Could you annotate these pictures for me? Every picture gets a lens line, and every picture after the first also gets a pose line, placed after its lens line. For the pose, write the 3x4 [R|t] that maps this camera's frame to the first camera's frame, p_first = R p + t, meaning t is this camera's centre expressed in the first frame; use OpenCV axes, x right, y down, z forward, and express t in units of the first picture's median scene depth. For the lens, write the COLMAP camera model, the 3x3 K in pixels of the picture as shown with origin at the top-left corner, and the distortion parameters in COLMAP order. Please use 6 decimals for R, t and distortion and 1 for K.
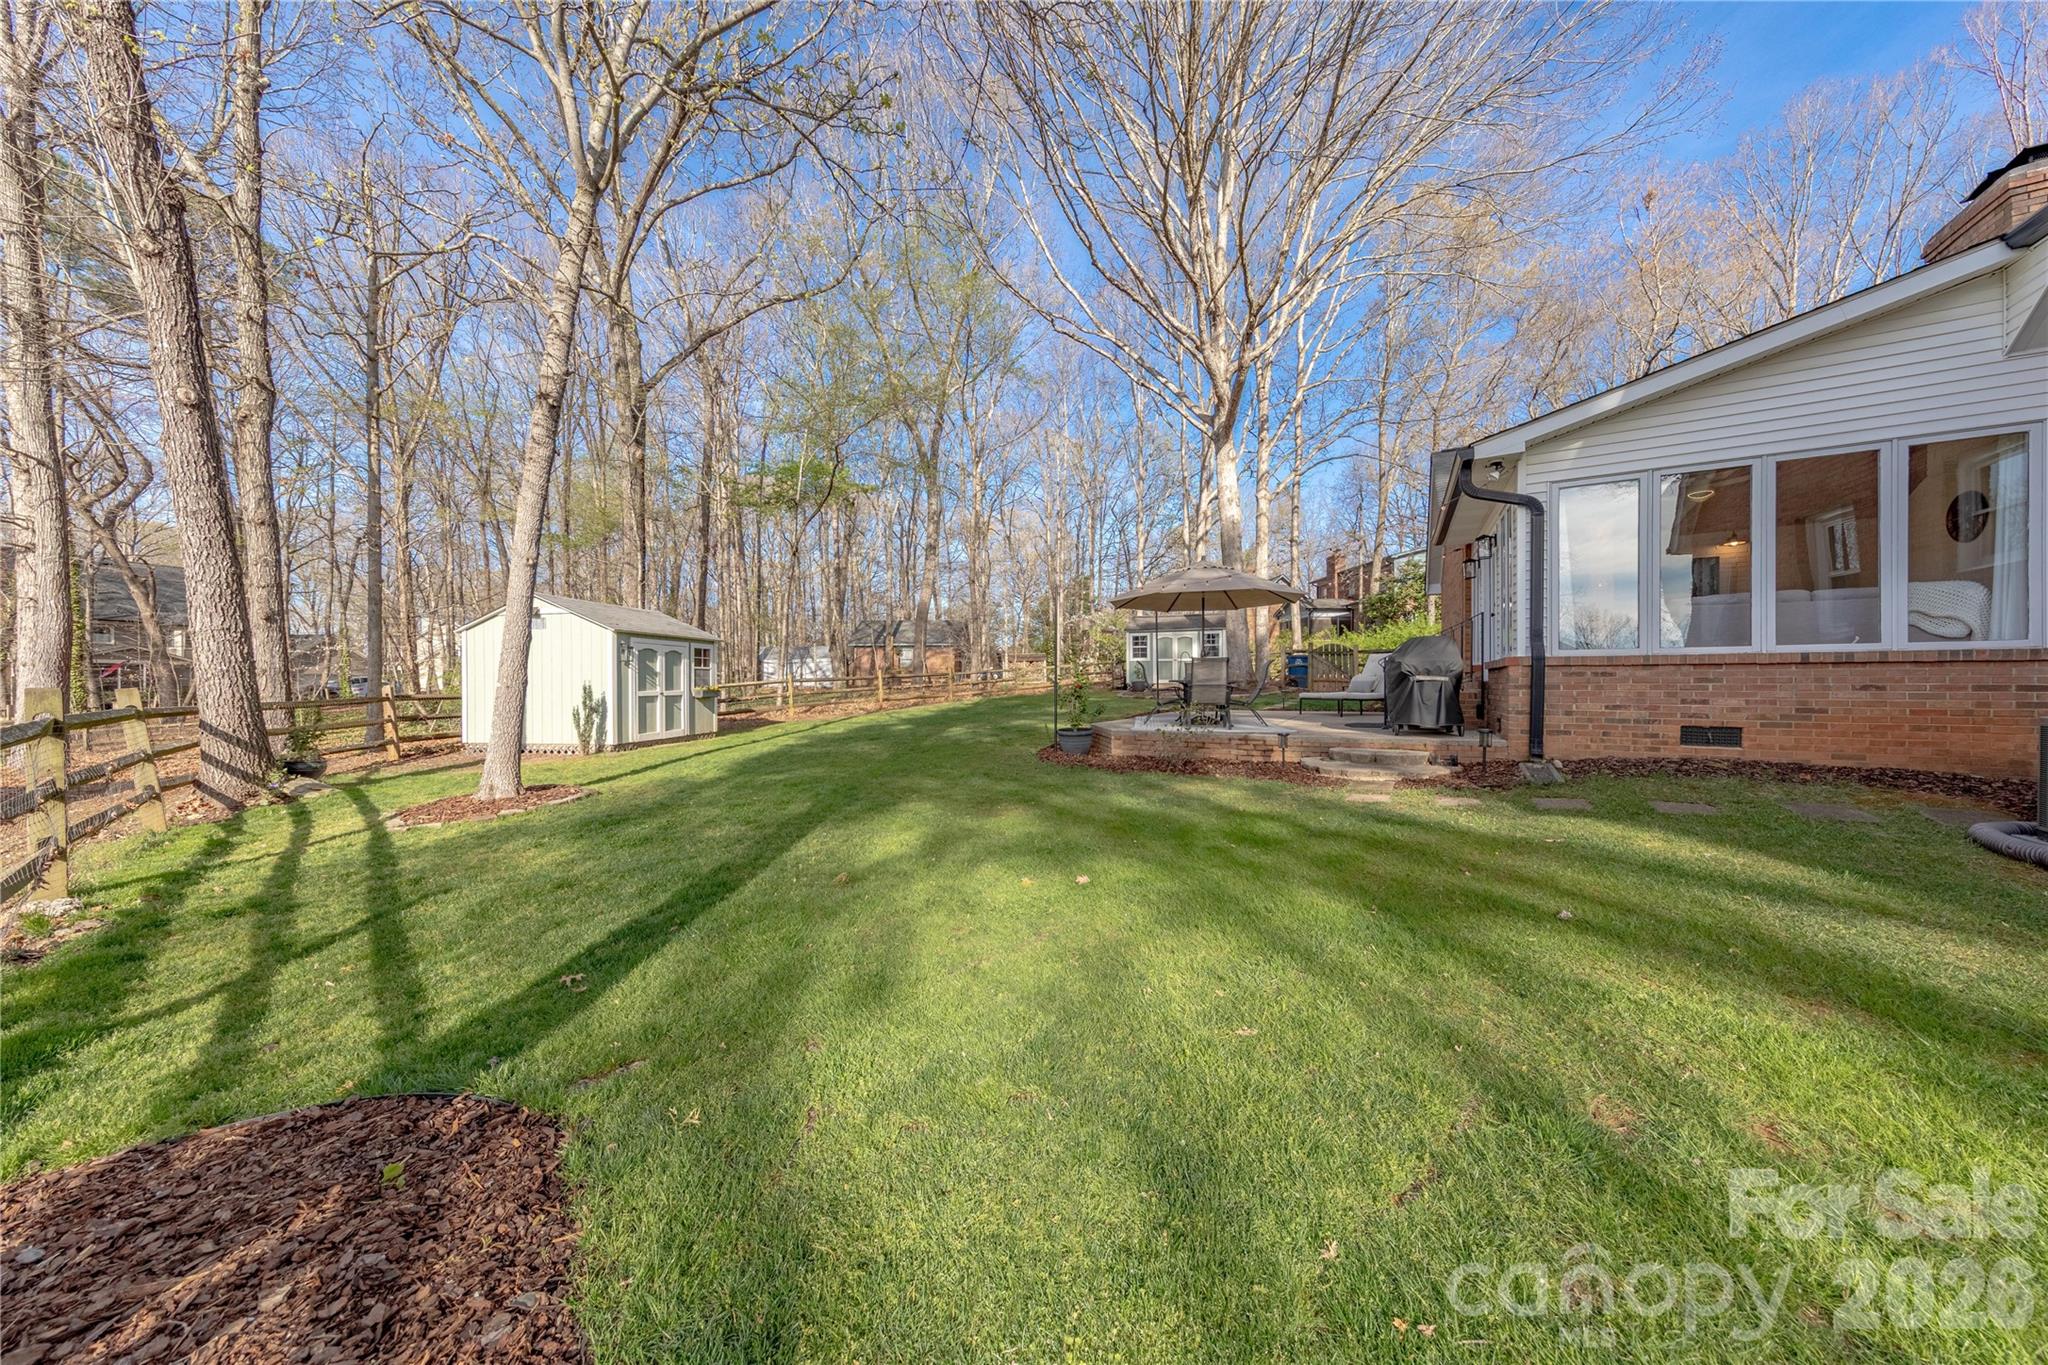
lens RADIAL K [[646.8, 0, 1013.9], [0, 646.8, 685.7], [0, 0, 1]] dist [0.007420, -0.000070]
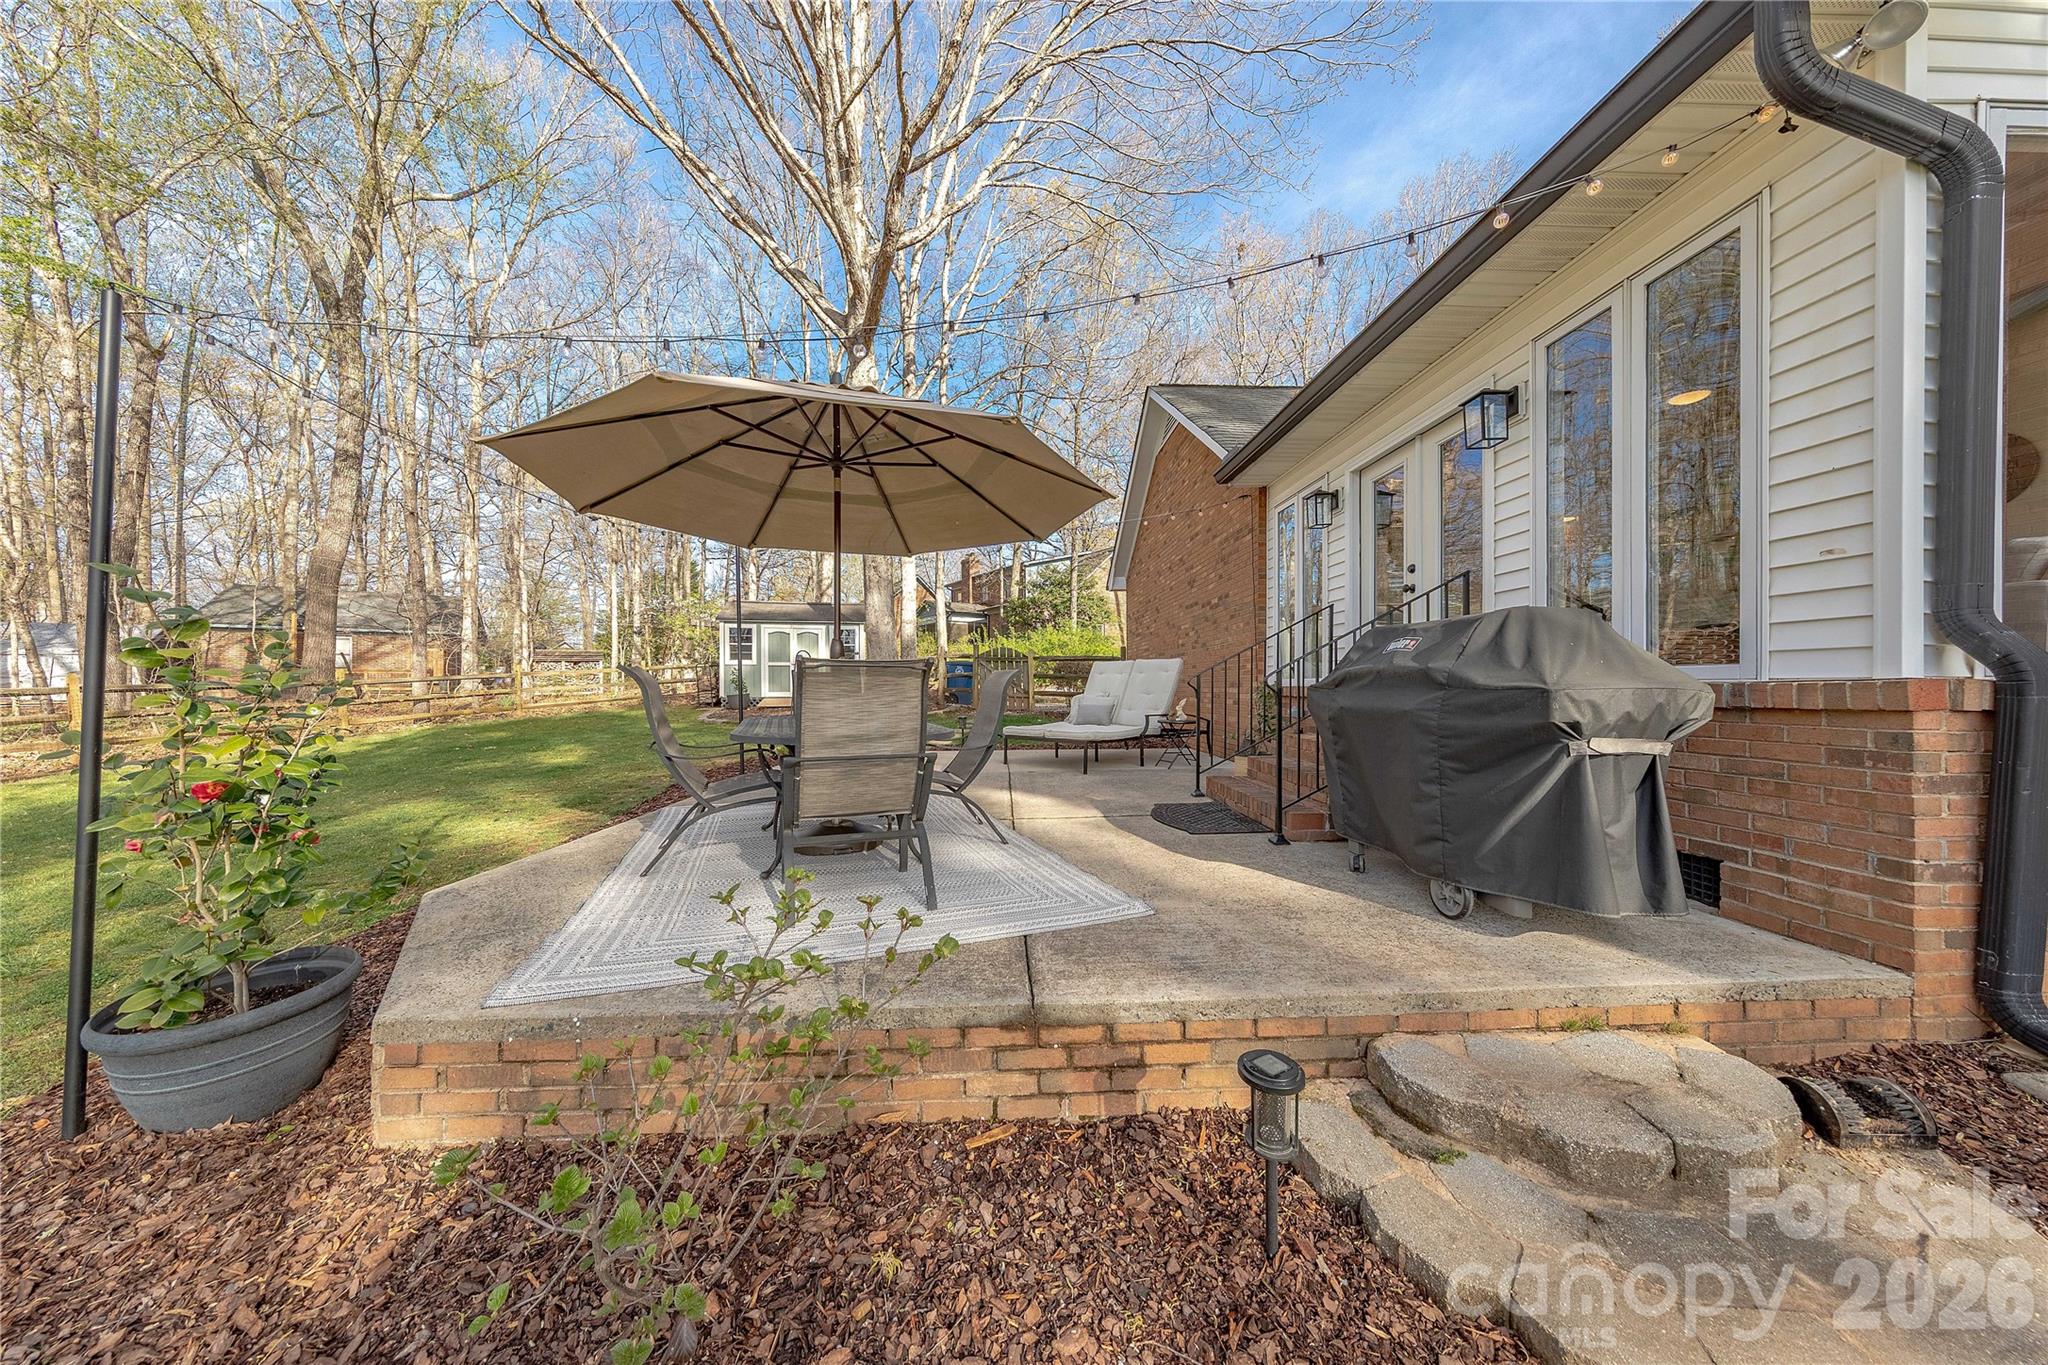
lens RADIAL K [[646.8, 0, 1024.2], [0, 646.8, 686.5], [0, 0, 1]] dist [0.007420, -0.000070]
pose [[0.840453, 0.000479, 0.541885, 0.091940], [0.002511, 0.999985, -0.004777, -0.013473], [-0.541879, 0.005375, 0.840439, 0.319467]]
